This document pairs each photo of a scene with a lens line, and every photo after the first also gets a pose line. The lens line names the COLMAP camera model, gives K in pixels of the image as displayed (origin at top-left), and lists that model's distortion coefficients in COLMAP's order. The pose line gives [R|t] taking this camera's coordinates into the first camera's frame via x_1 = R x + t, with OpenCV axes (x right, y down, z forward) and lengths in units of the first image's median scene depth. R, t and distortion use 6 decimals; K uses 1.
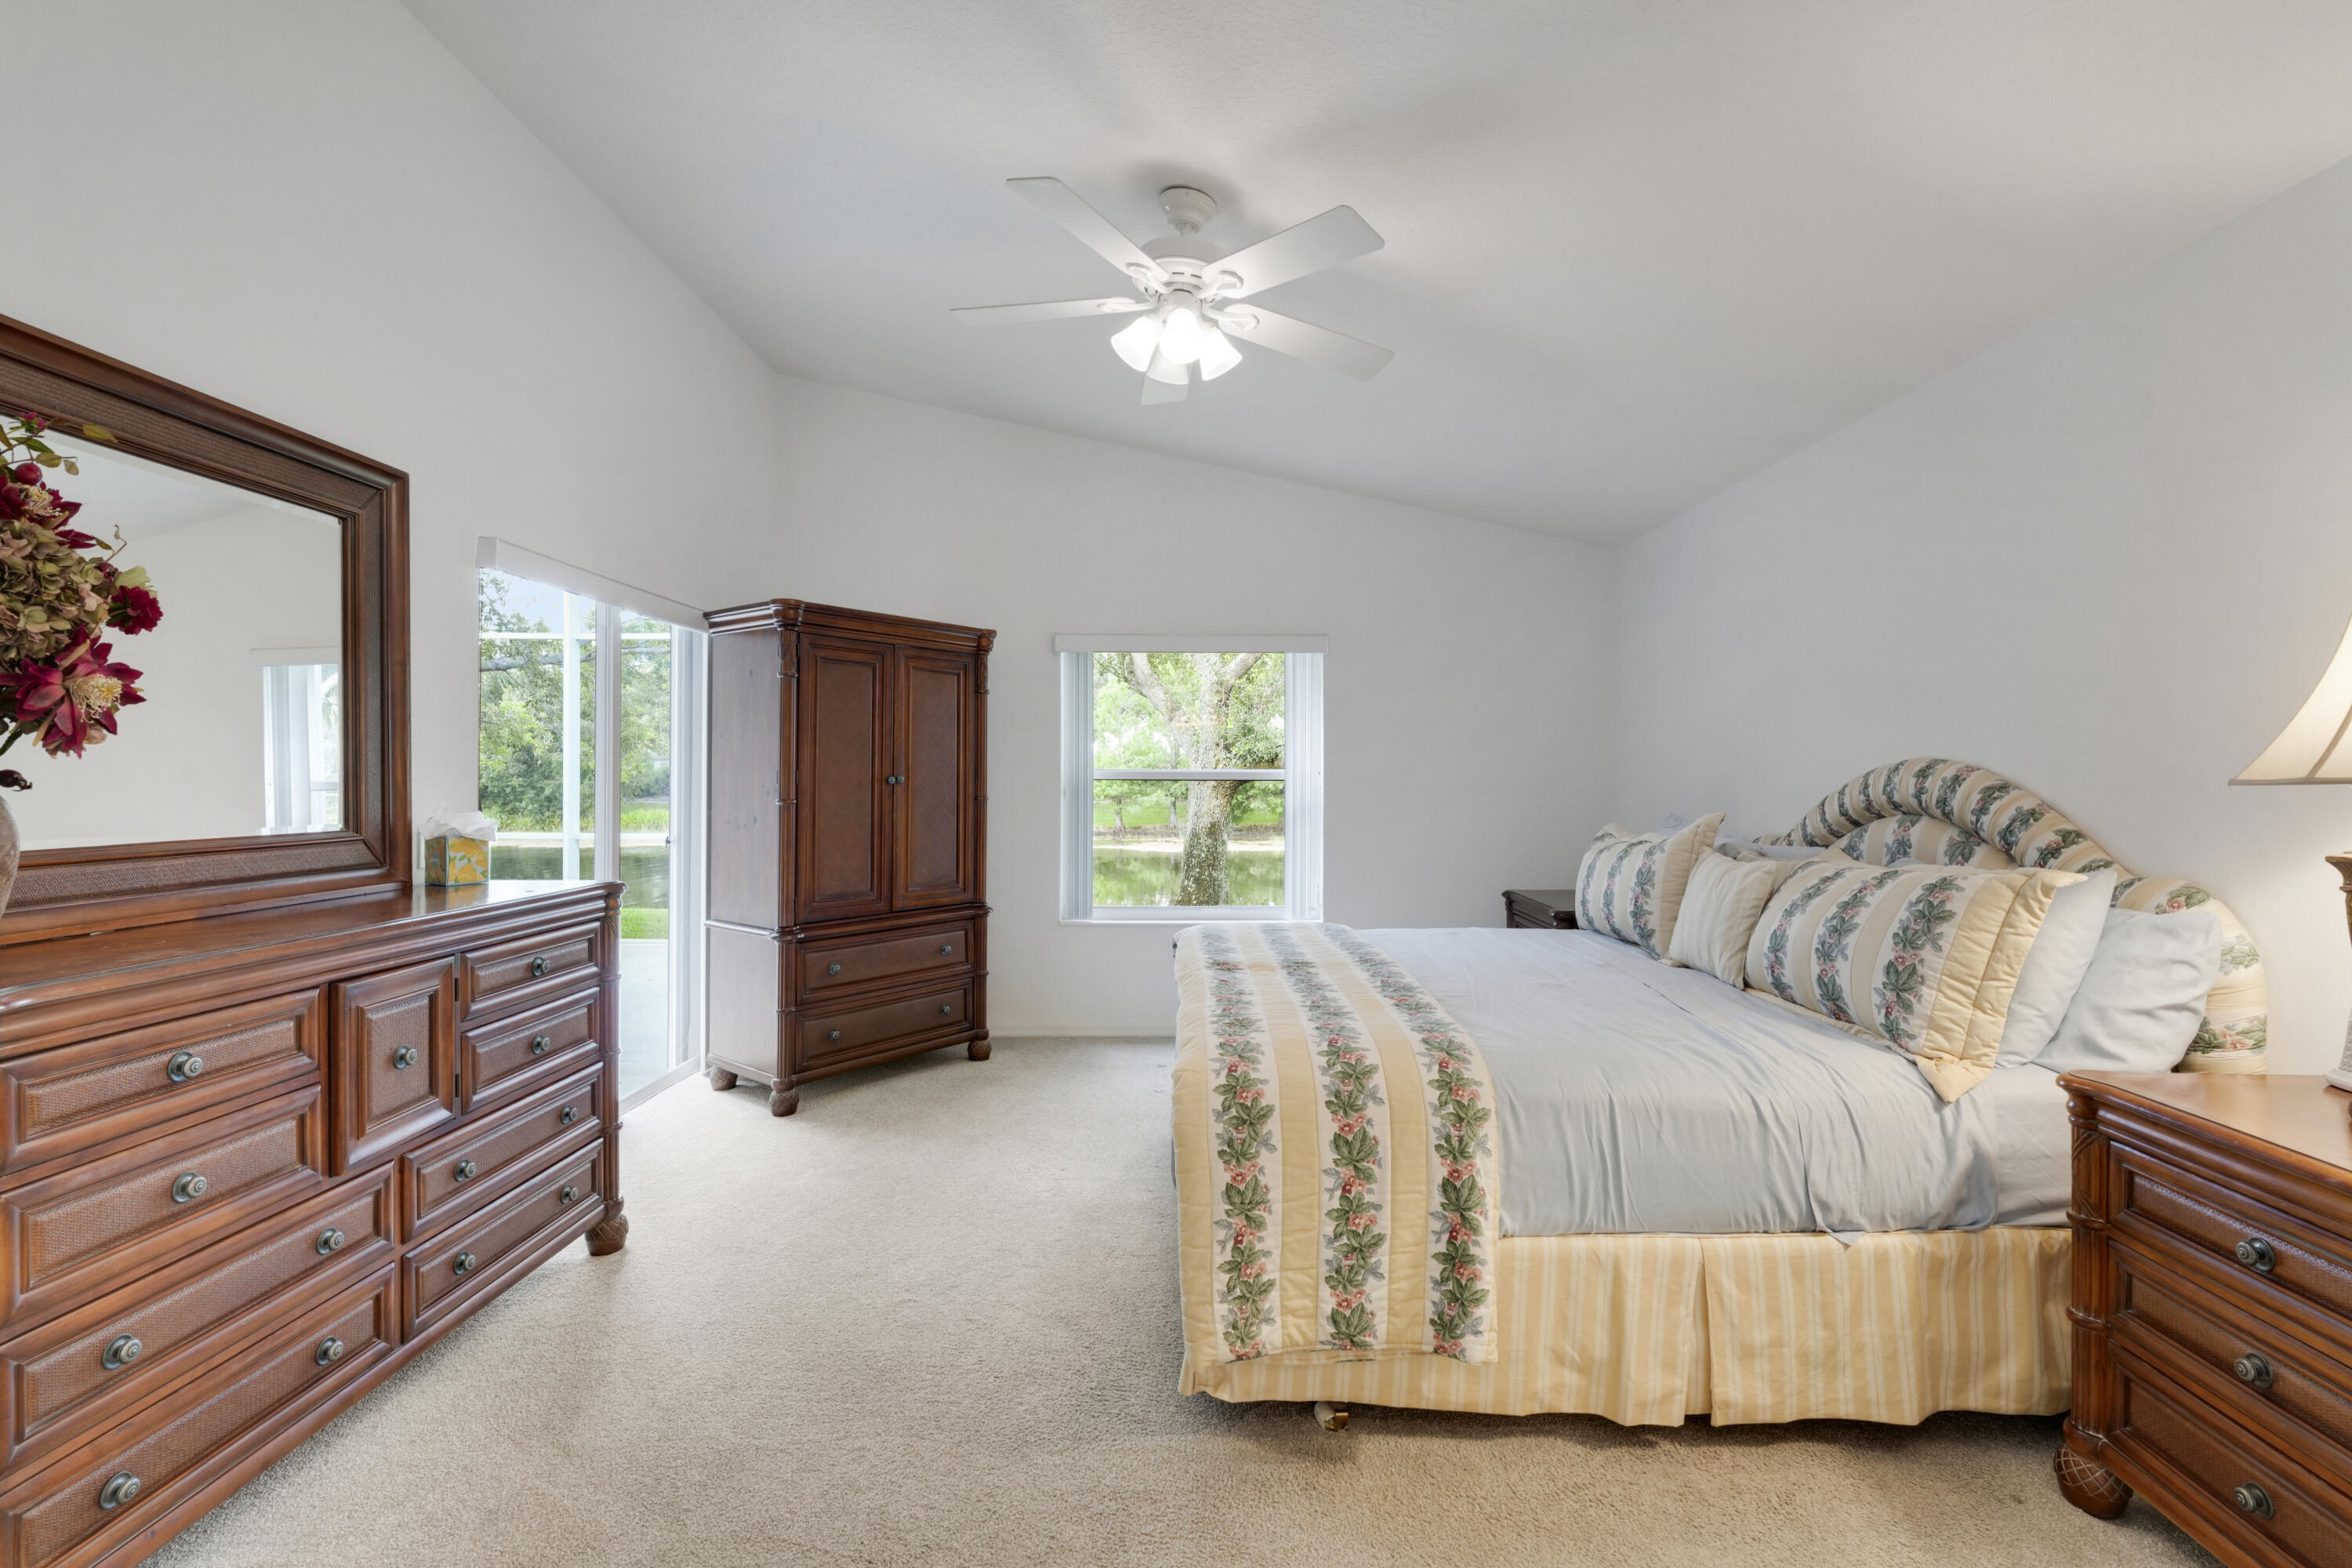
lens RADIAL K [[983.2, 0, 1189.5], [0, 983.2, 773.3], [0, 0, 1]] dist [-0.012997, -0.000005]
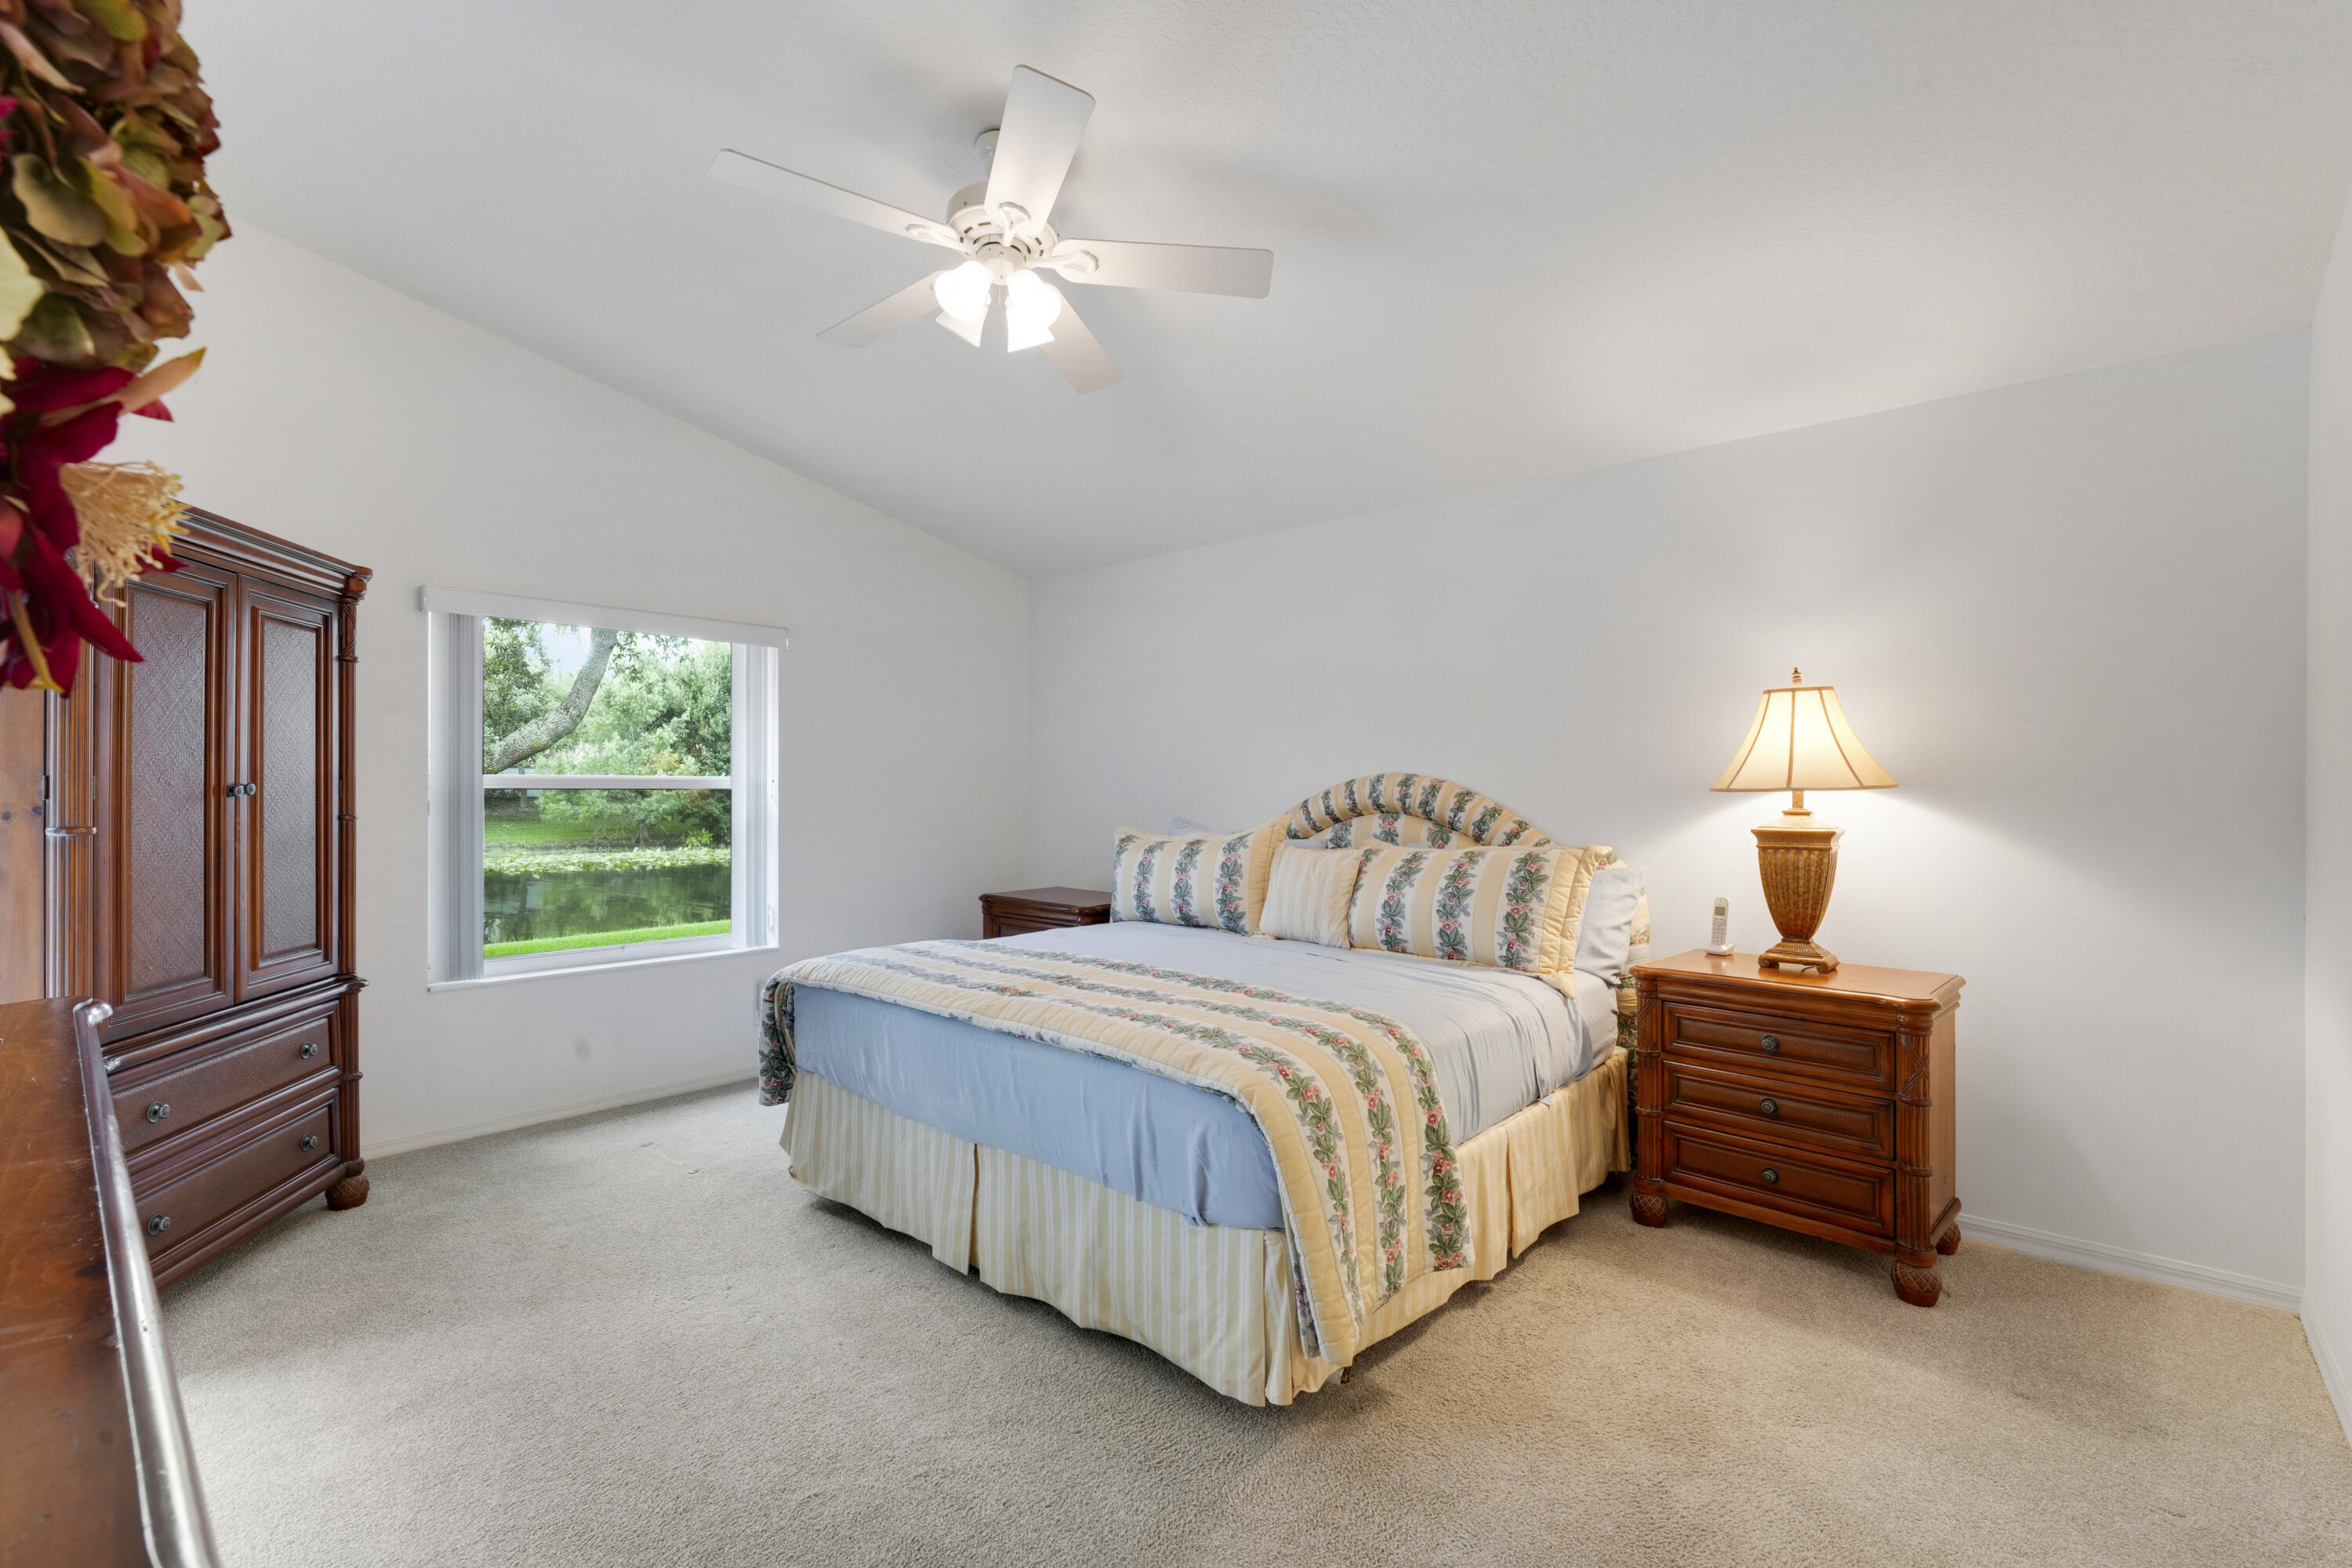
lens RADIAL K [[974.7, 0, 1170.2], [0, 974.7, 781.7], [0, 0, 1]] dist [-0.014727, -0.000194]
pose [[0.704543, 0.003497, 0.709653, -0.586169], [-0.004901, 0.999988, -0.000061, -0.001310], [-0.709645, -0.003435, 0.704551, 0.287060]]
